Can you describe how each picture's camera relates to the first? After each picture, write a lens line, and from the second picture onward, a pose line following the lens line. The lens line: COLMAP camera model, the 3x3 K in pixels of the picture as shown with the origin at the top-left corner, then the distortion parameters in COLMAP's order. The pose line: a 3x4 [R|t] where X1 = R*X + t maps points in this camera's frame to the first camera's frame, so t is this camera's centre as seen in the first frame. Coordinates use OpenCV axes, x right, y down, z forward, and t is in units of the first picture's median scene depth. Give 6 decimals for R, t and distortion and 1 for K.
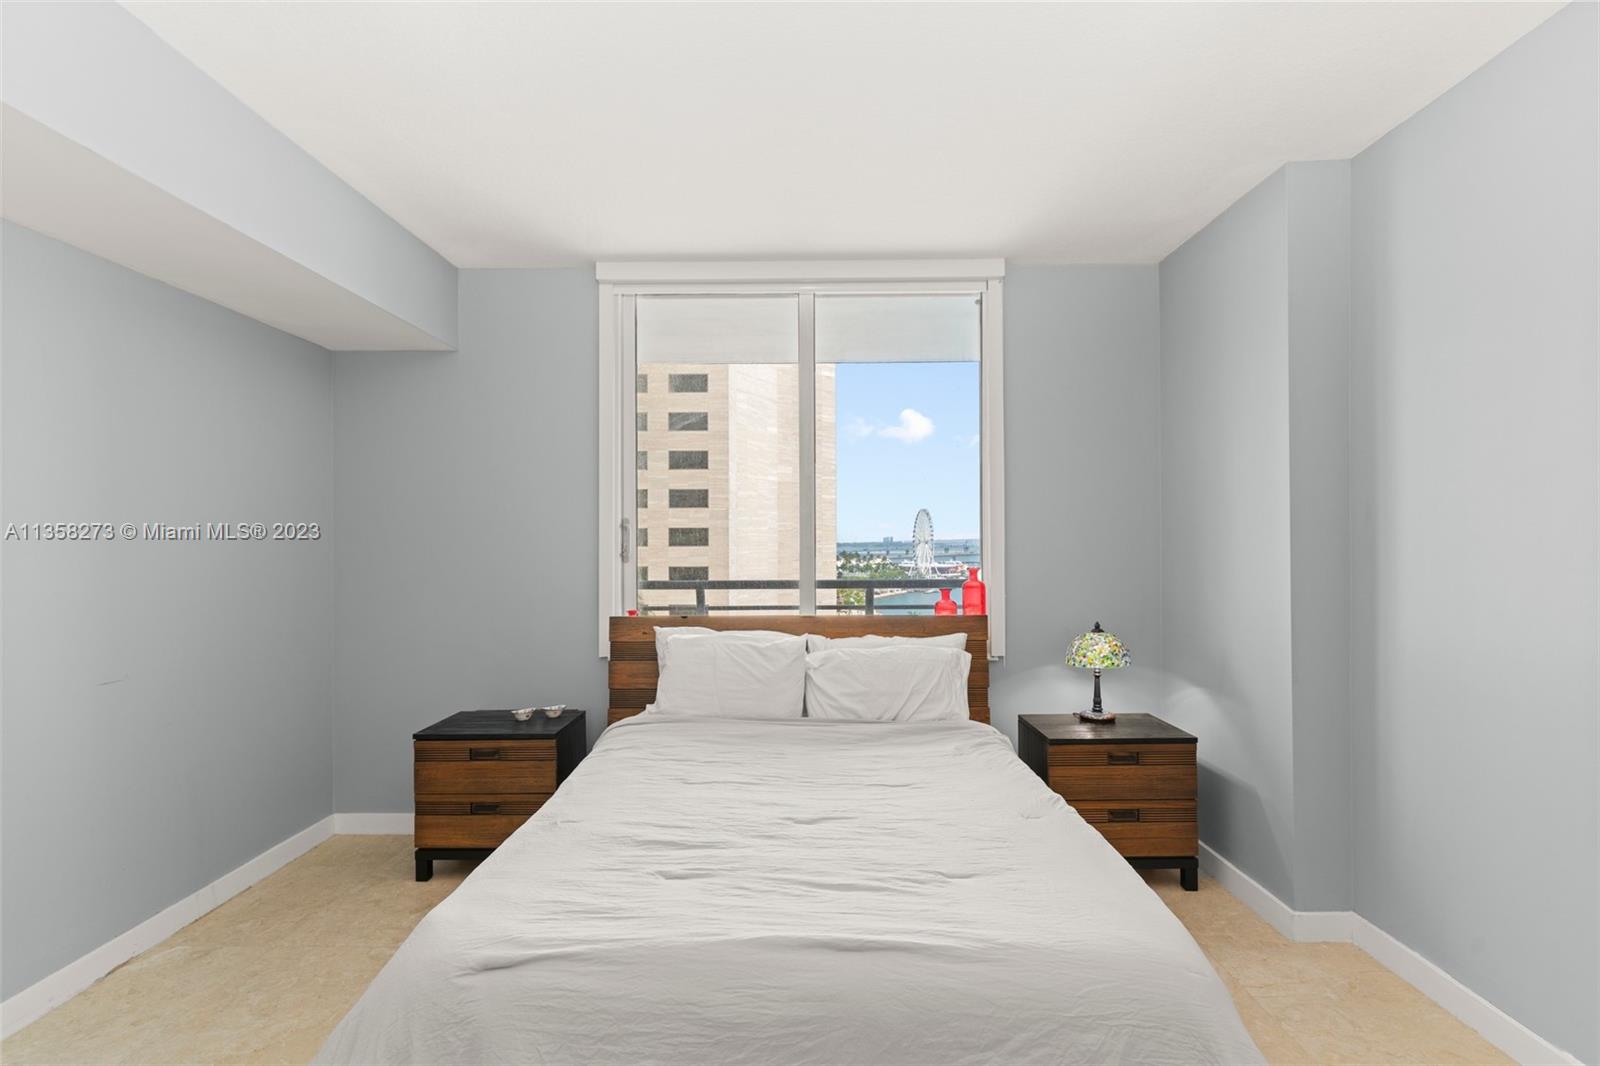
lens RADIAL K [[752.0, 0, 794.0], [0, 752.0, 535.4], [0, 0, 1]] dist [0.002508, 0.000061]
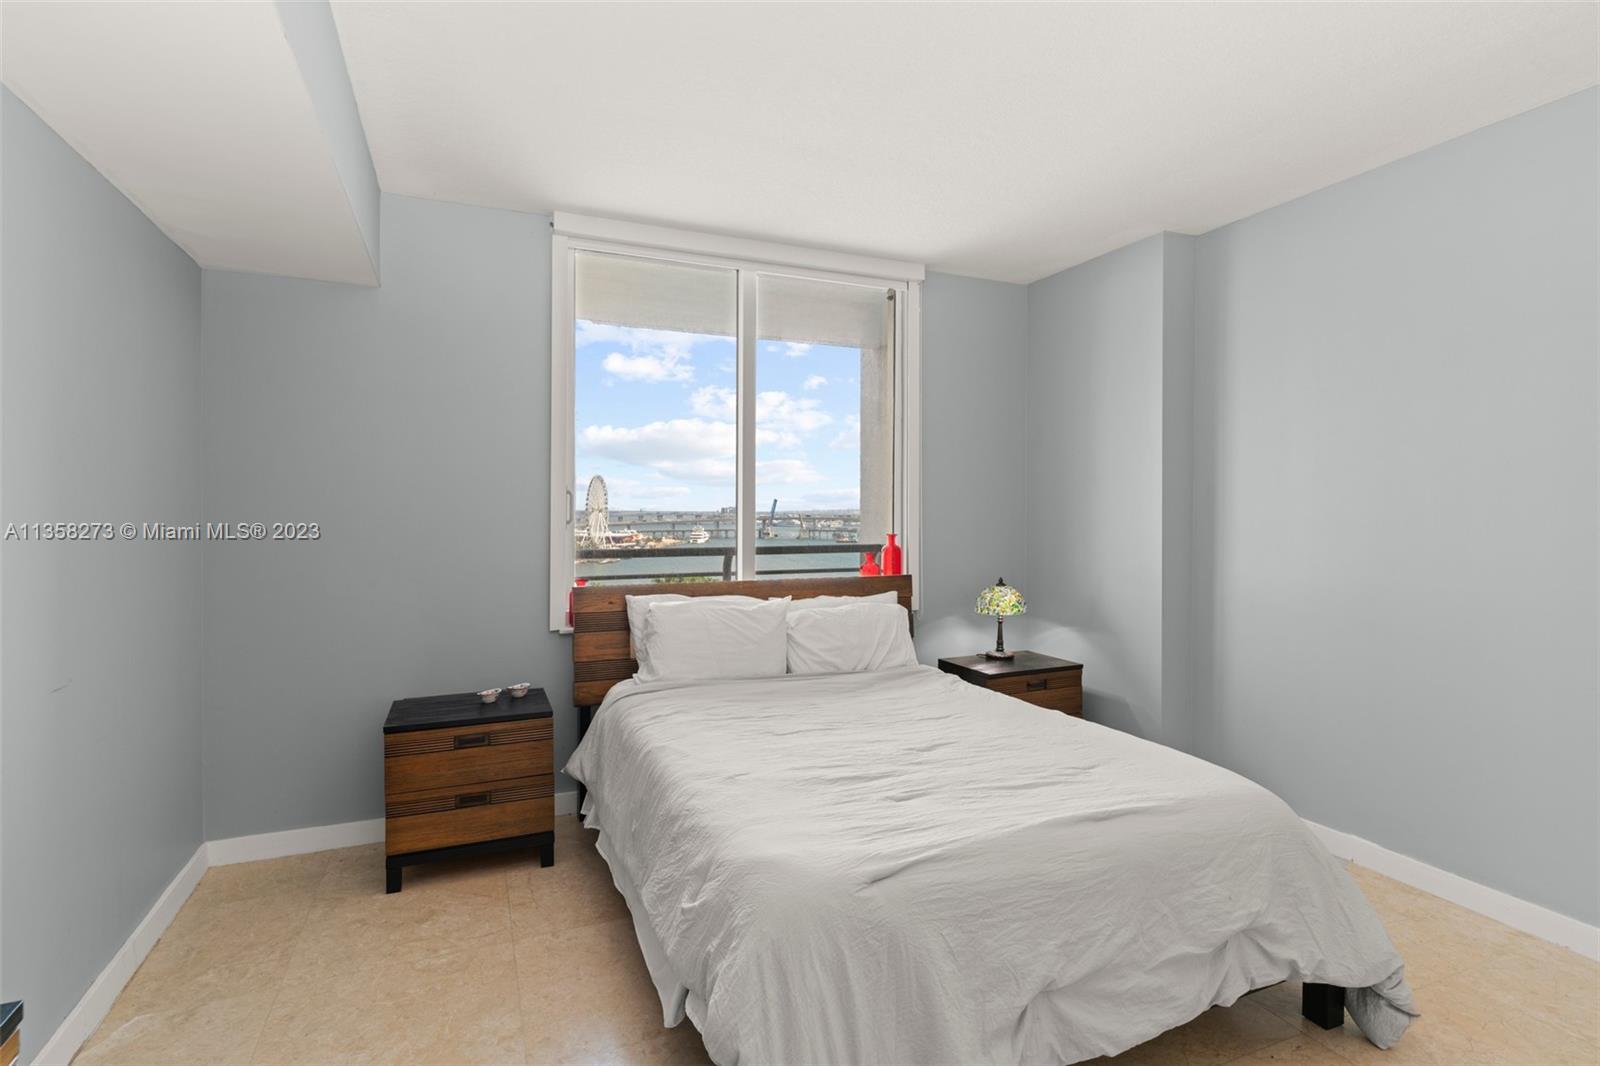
lens RADIAL K [[781.9, 0, 771.4], [0, 781.9, 512.2], [0, 0, 1]] dist [0.002166, -0.000197]
pose [[0.917243, 0.005363, 0.398291, -0.457450], [-0.009702, 0.999914, 0.008880, 0.001908], [-0.398209, -0.012009, 0.917216, -0.010684]]
